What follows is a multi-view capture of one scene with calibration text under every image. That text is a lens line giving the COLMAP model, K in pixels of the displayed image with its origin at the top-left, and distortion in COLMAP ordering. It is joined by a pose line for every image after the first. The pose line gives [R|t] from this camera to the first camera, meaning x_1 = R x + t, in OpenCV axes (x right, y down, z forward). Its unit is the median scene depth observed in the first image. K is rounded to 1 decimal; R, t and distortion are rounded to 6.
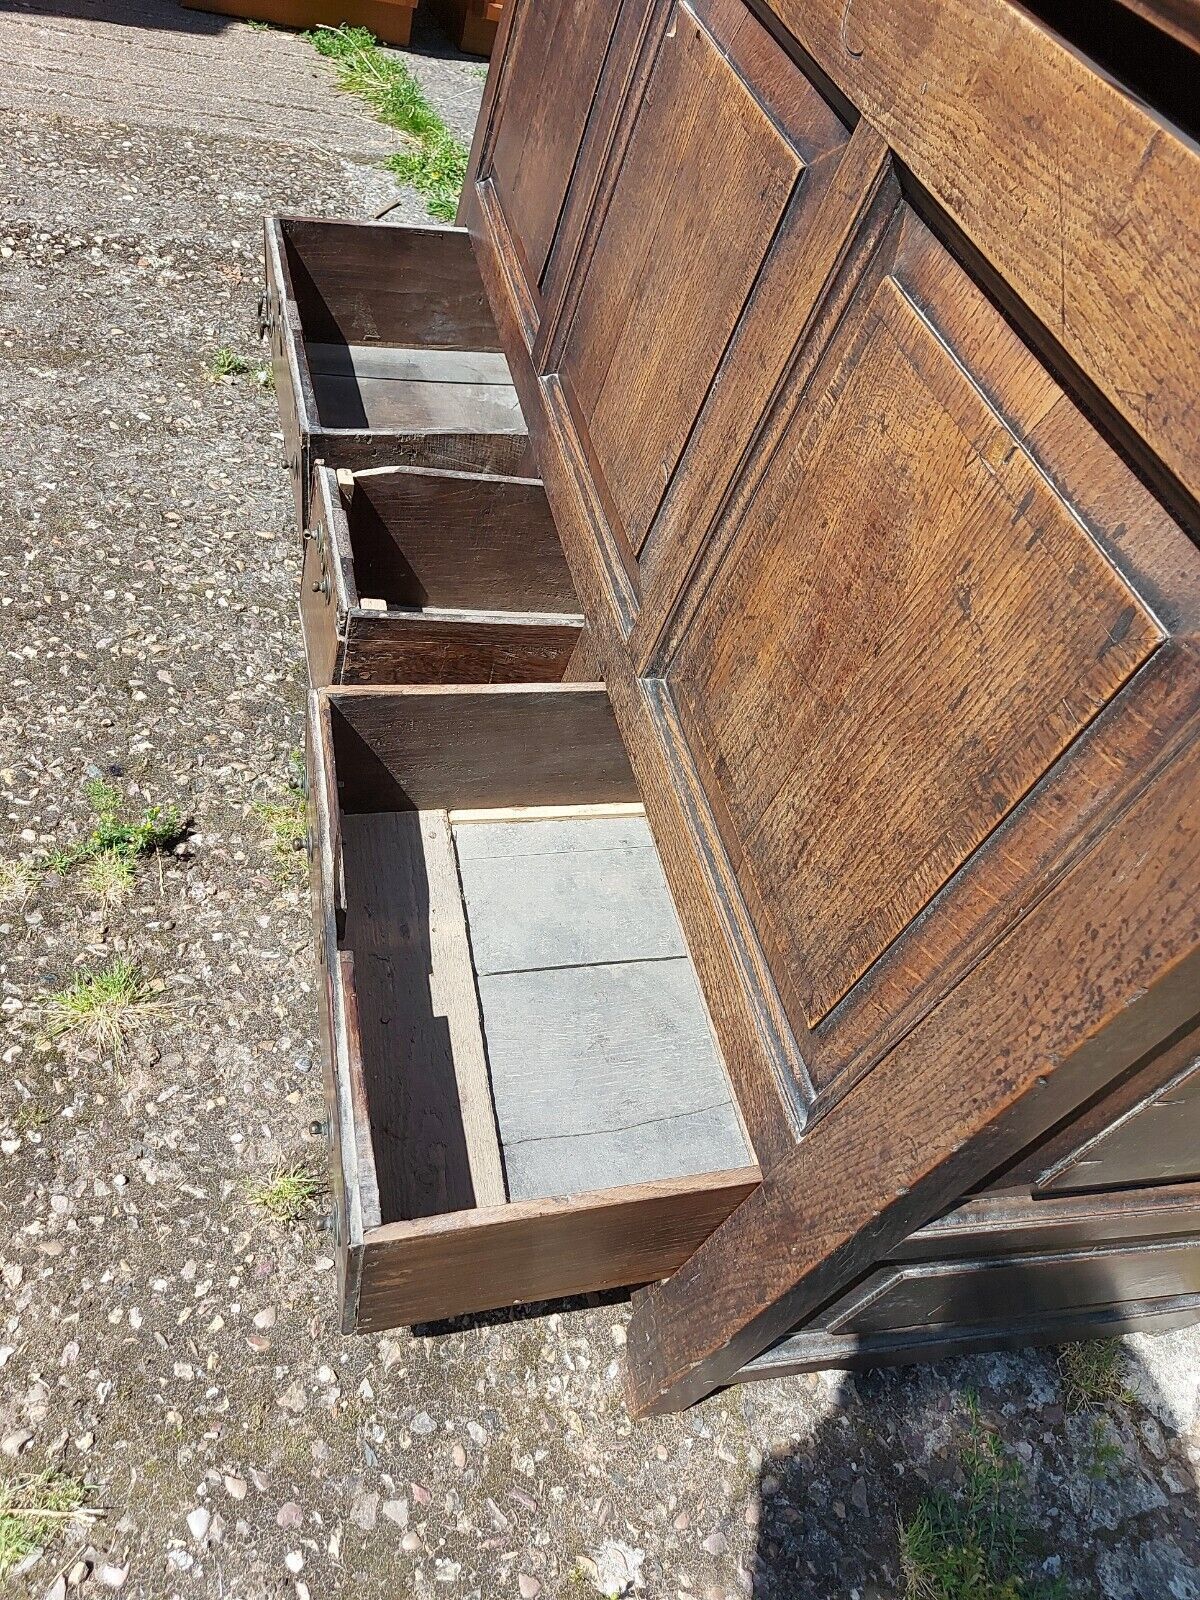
lens RADIAL K [[1154.2, 0, 593.7], [0, 1154.2, 806.0], [0, 0, 1]] dist [0.080975, -0.087869]
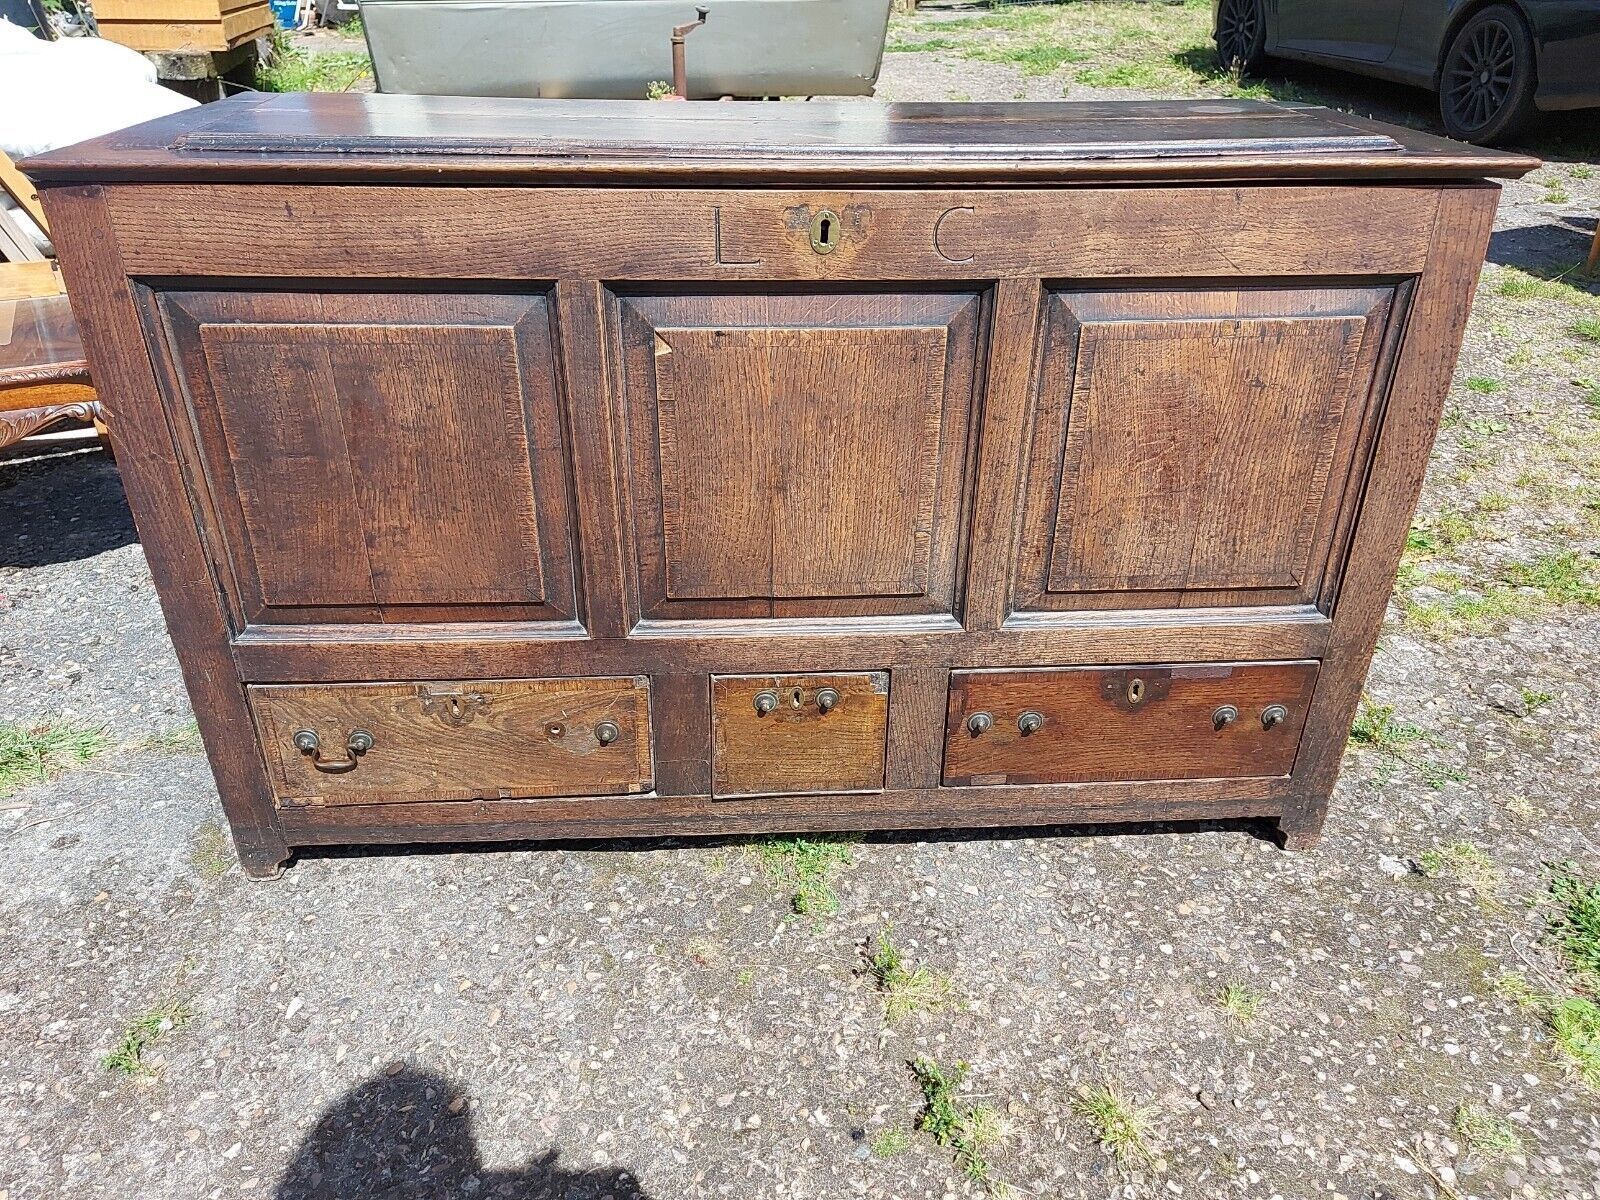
lens RADIAL K [[1154.2, 0, 803.1], [0, 1154.2, 605.4], [0, 0, 1]] dist [0.080975, -0.087869]
pose [[0.156500, -0.725148, 0.670573, -0.964411], [0.754233, 0.526093, 0.392885, -0.894578], [-0.637684, 0.444281, 0.629264, 0.228071]]
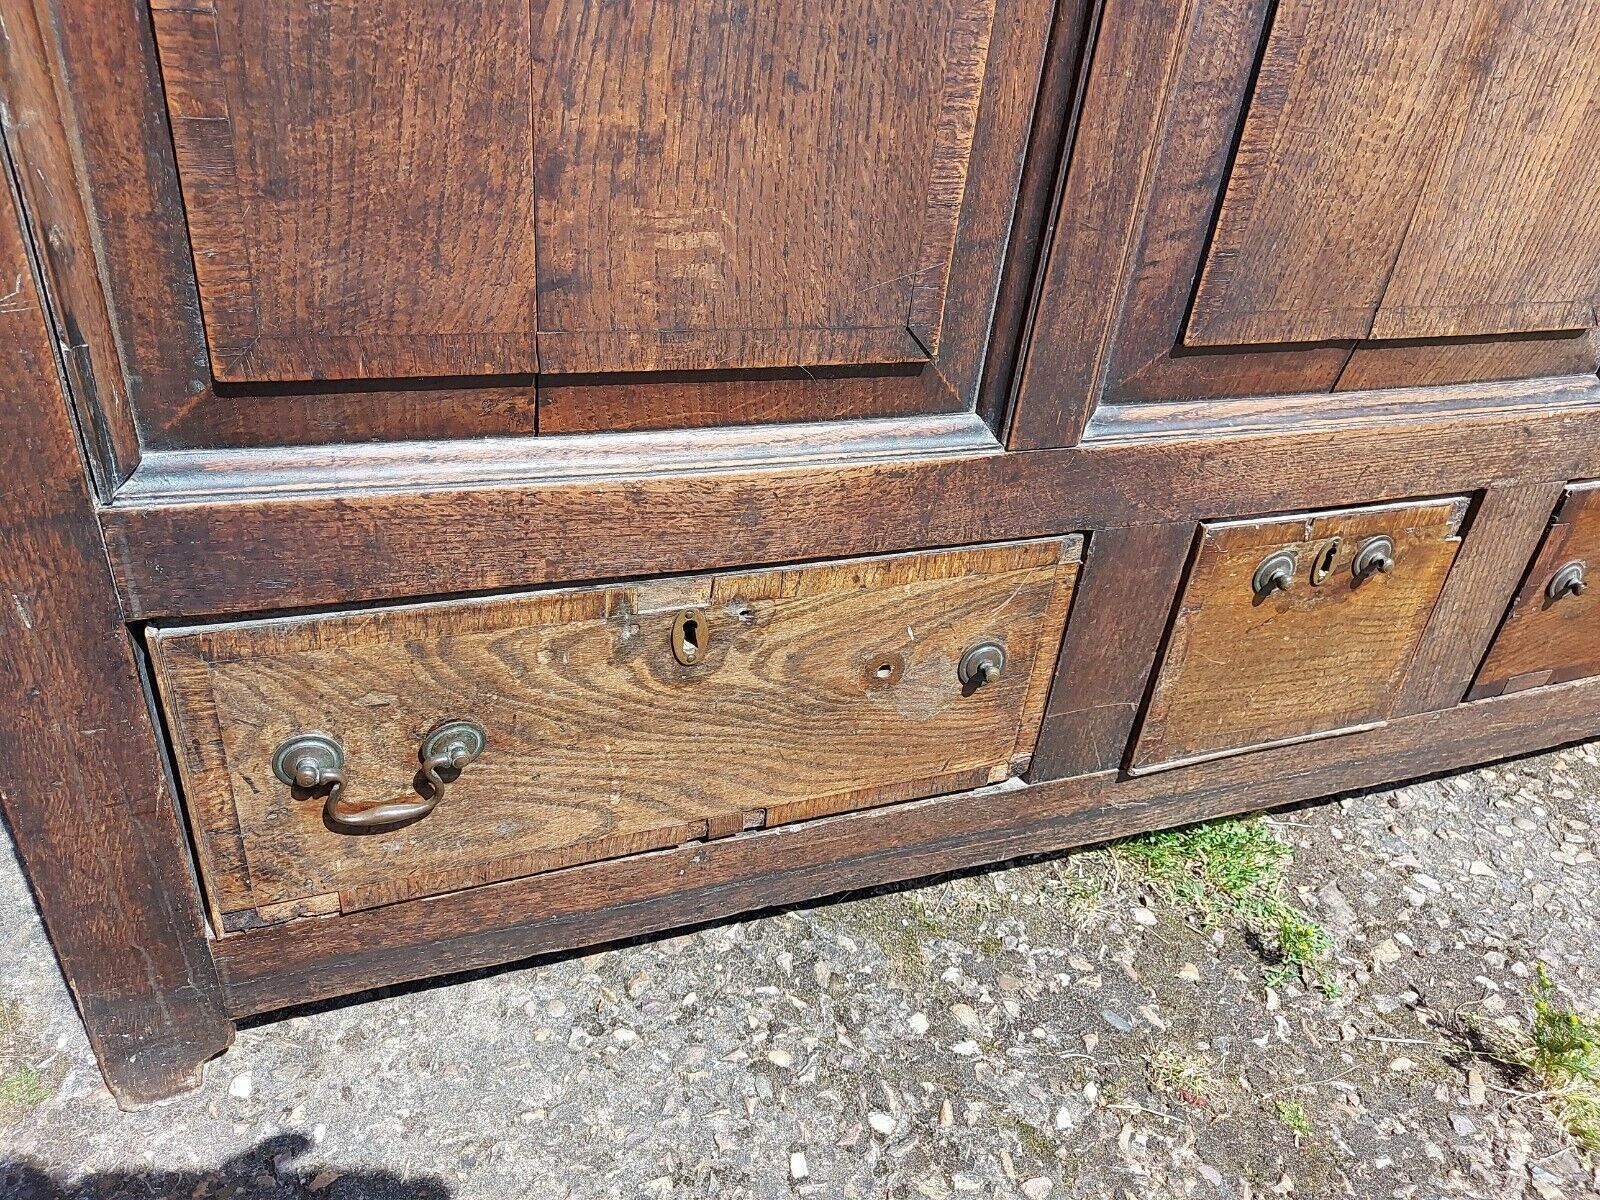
lens RADIAL K [[1154.2, 0, 803.1], [0, 1154.2, 605.4], [0, 0, 1]] dist [0.080975, -0.087869]
pose [[-0.099618, -0.767405, 0.633377, -0.522519], [0.639654, 0.438196, 0.631527, -0.937528], [-0.762180, 0.468054, 0.447221, 1.159841]]
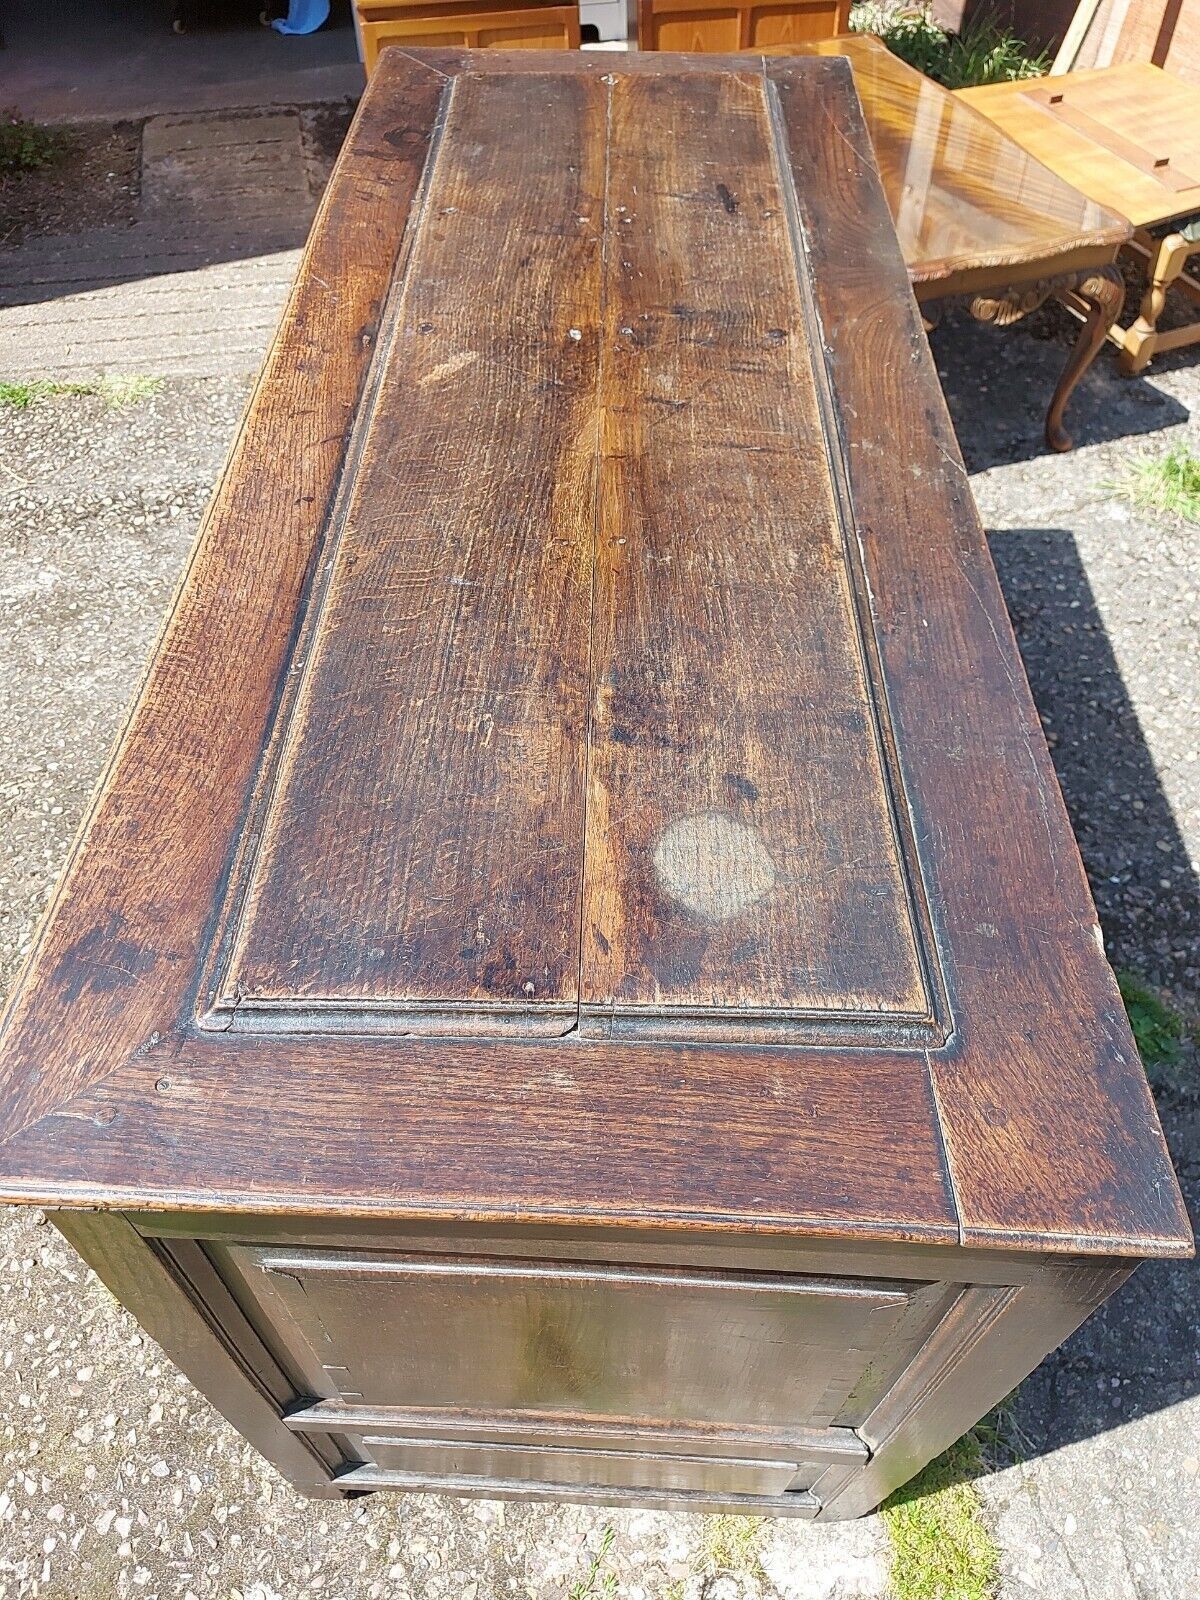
lens RADIAL K [[1175.1, 0, 596.5], [0, 1175.1, 806.6], [0, 0, 1]] dist [0.006918, 0.002415]
pose [[0.924788, -0.000855, -0.380482, 0.826673], [0.005012, 0.999938, 0.009934, -0.267465], [0.380450, -0.011094, 0.924735, -0.103090]]
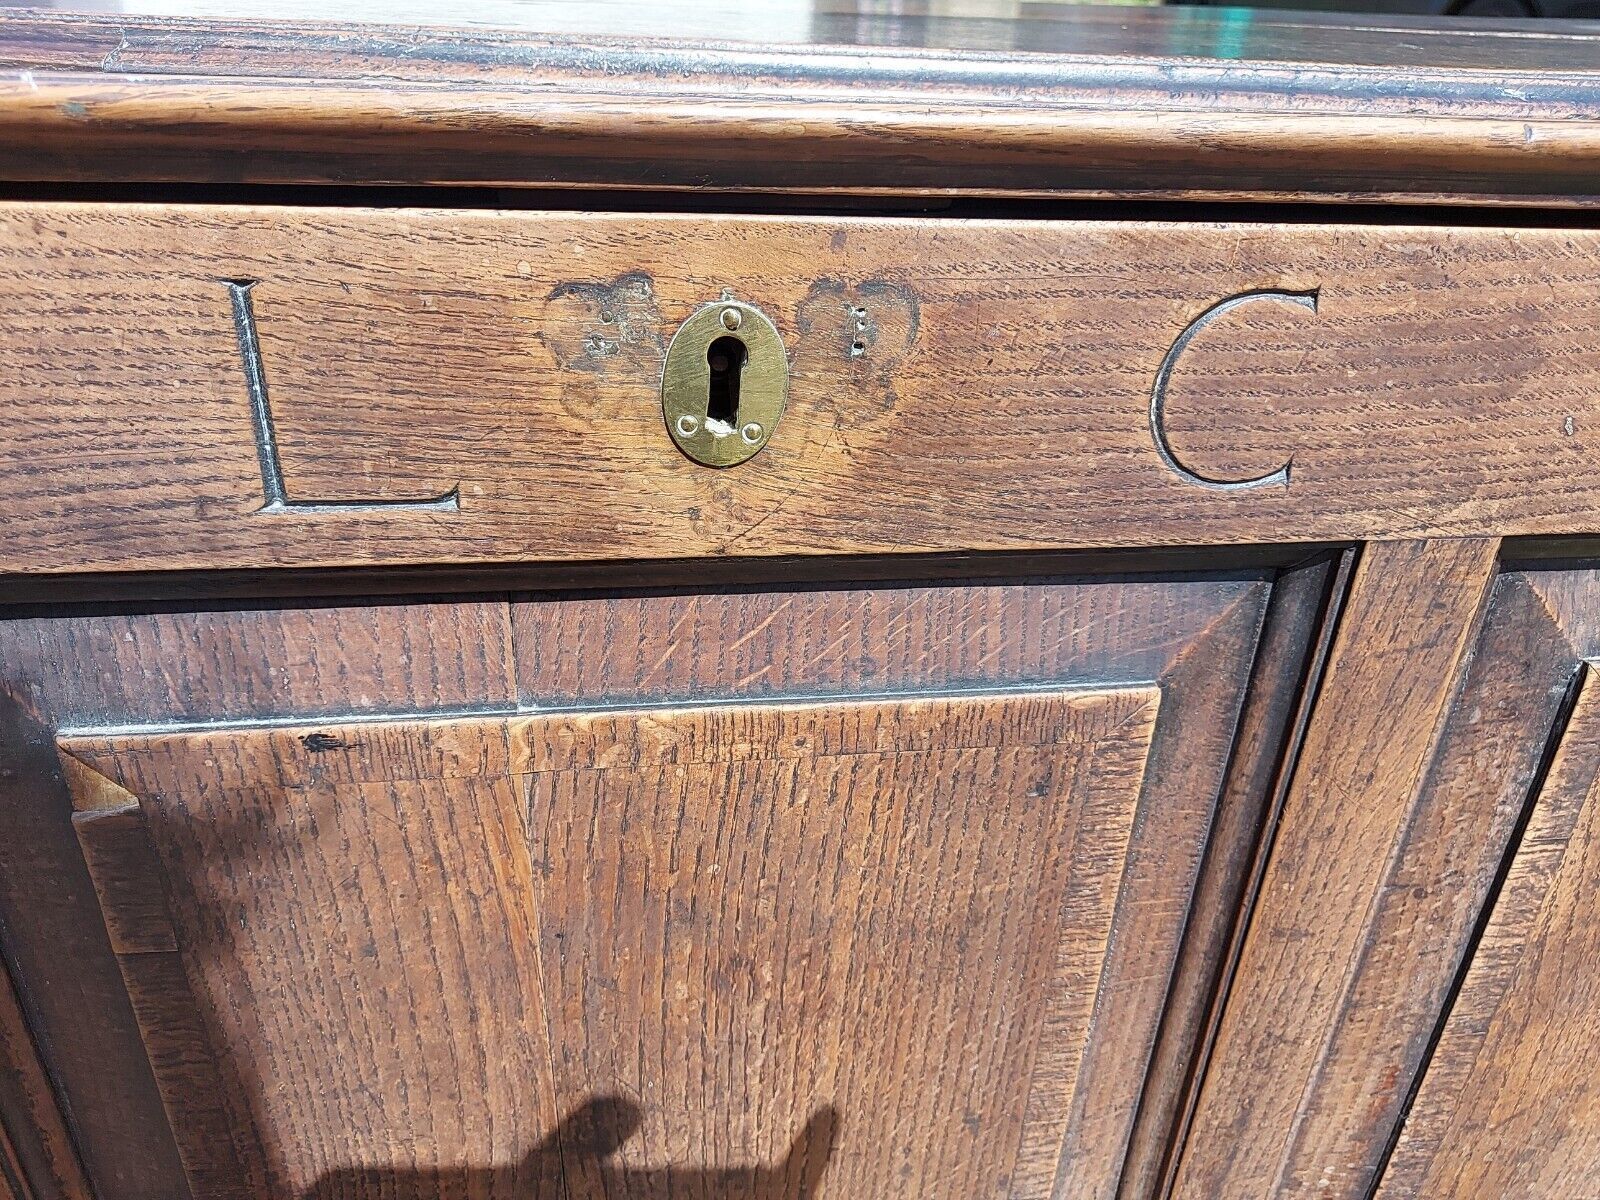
lens RADIAL K [[1209.4, 0, 815.9], [0, 1209.4, 604.7], [0, 0, 1]] dist [0.070682, -0.107646]
pose [[0.092340, -0.724258, 0.683318, -0.115473], [0.723372, 0.520379, 0.453805, -0.700091], [-0.684256, 0.452389, 0.571960, 0.636625]]
